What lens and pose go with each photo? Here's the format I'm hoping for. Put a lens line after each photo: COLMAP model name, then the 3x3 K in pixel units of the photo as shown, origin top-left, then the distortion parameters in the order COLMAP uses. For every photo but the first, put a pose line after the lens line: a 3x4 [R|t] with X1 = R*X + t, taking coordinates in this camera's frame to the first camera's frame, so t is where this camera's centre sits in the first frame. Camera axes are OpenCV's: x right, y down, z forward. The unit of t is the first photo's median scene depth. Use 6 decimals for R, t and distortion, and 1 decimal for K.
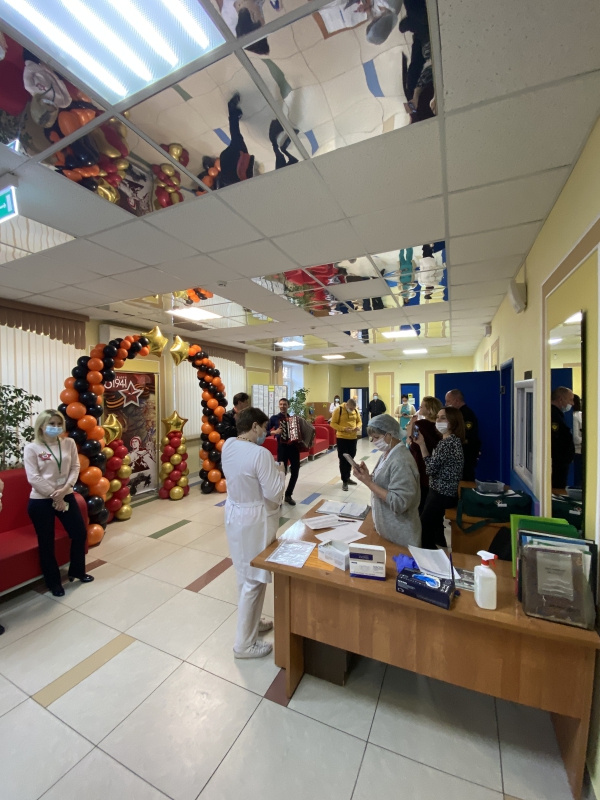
lens RADIAL K [[320.0, 0, 300.0], [0, 320.0, 400.0], [0, 0, 1]] dist [0.000111, 0.000028]
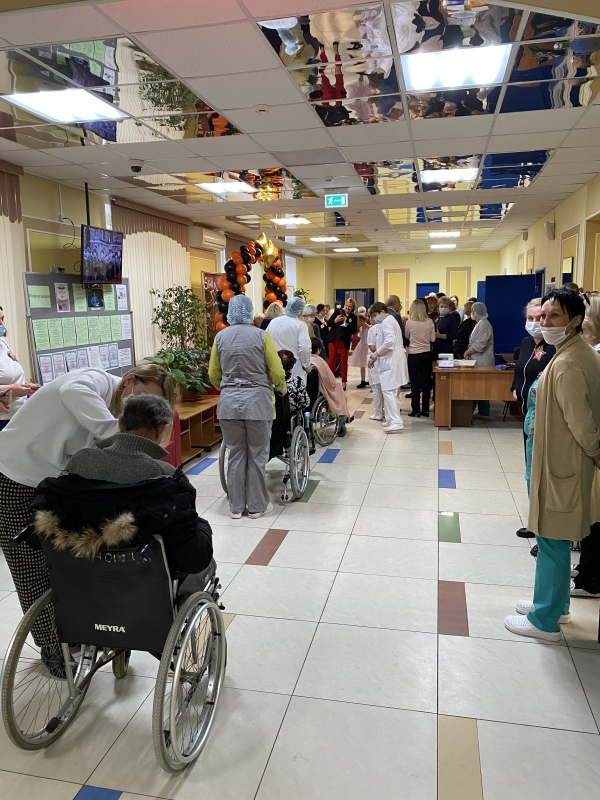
lens RADIAL K [[590.8, 0, 300.0], [0, 590.8, 400.0], [0, 0, 1]] dist [0.001370, 0.001497]
pose [[0.977153, -0.041392, 0.208468, -0.640398], [0.010181, 0.988843, 0.148615, 0.034160], [-0.212294, -0.143097, 0.966672, -0.921522]]
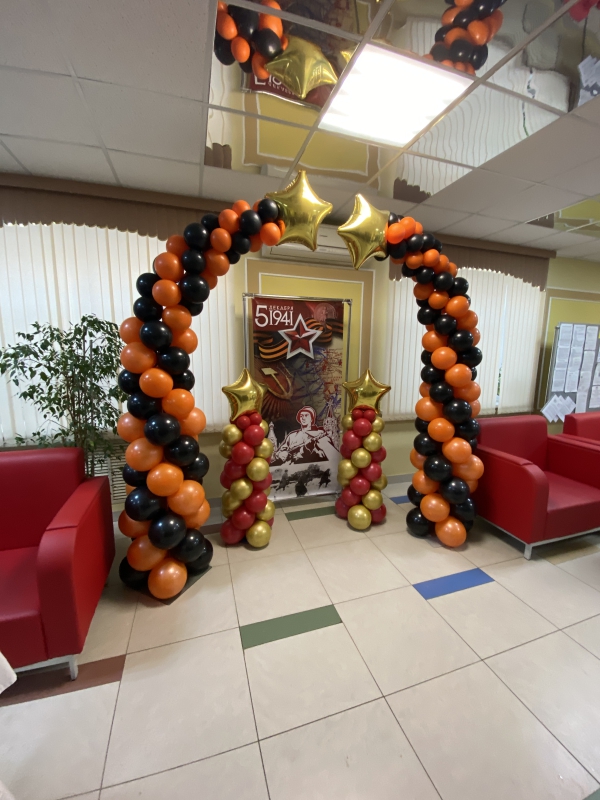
lens RADIAL K [[310.8, 0, 300.0], [0, 310.8, 400.0], [0, 0, 1]] dist [0.002144, -0.000059]
pose [[0.679595, 0.128777, -0.722196, -0.089261], [-0.026556, 0.988145, 0.151210, 0.009799], [0.733106, -0.083583, 0.674958, 0.575259]]
